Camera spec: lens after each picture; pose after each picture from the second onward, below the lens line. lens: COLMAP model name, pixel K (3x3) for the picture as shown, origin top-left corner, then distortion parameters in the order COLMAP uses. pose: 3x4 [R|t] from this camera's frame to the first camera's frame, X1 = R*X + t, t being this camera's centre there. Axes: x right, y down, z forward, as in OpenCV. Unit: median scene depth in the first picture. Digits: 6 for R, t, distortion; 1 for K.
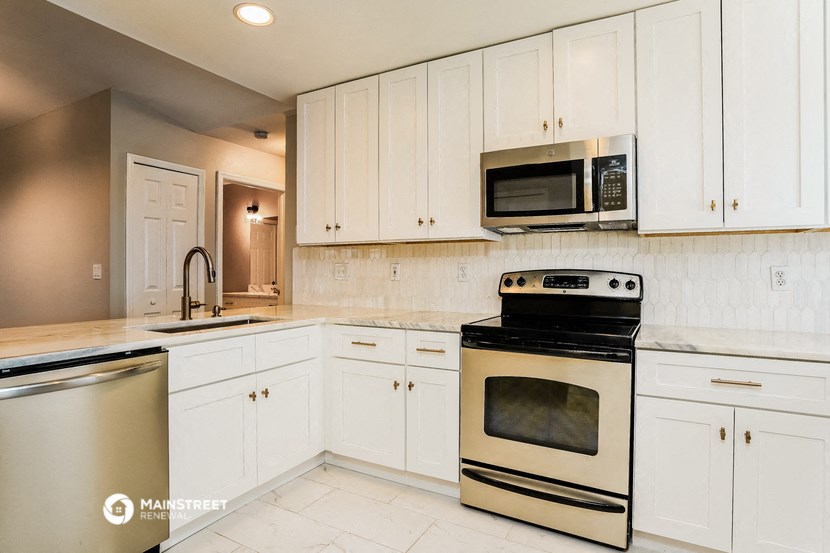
lens RADIAL K [[456.2, 0, 415.0], [0, 456.2, 276.5], [0, 0, 1]] dist [-0.019643, -0.000206]
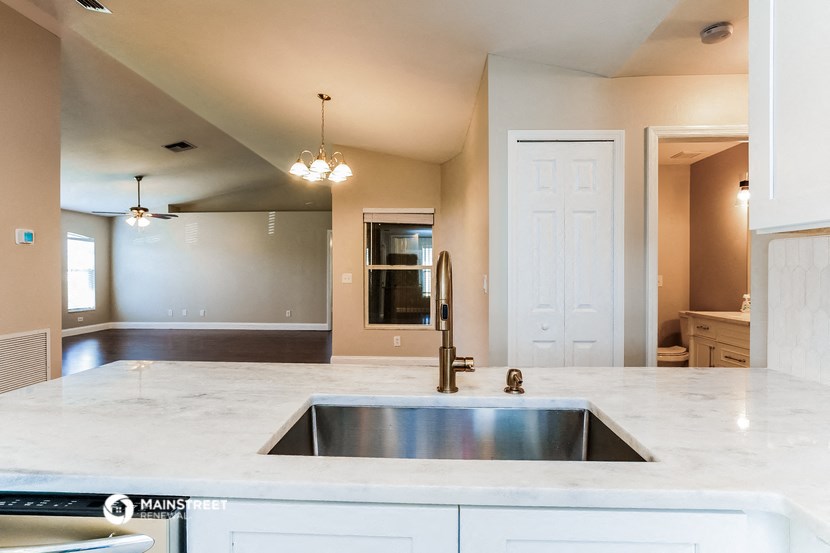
lens RADIAL K [[456.2, 0, 415.0], [0, 456.2, 276.5], [0, 0, 1]] dist [-0.019643, -0.000206]
pose [[0.447720, 0.000938, -0.894173, -0.030872], [-0.010546, 0.999935, -0.004231, -0.026140], [0.894112, 0.011324, 0.447701, 0.524371]]
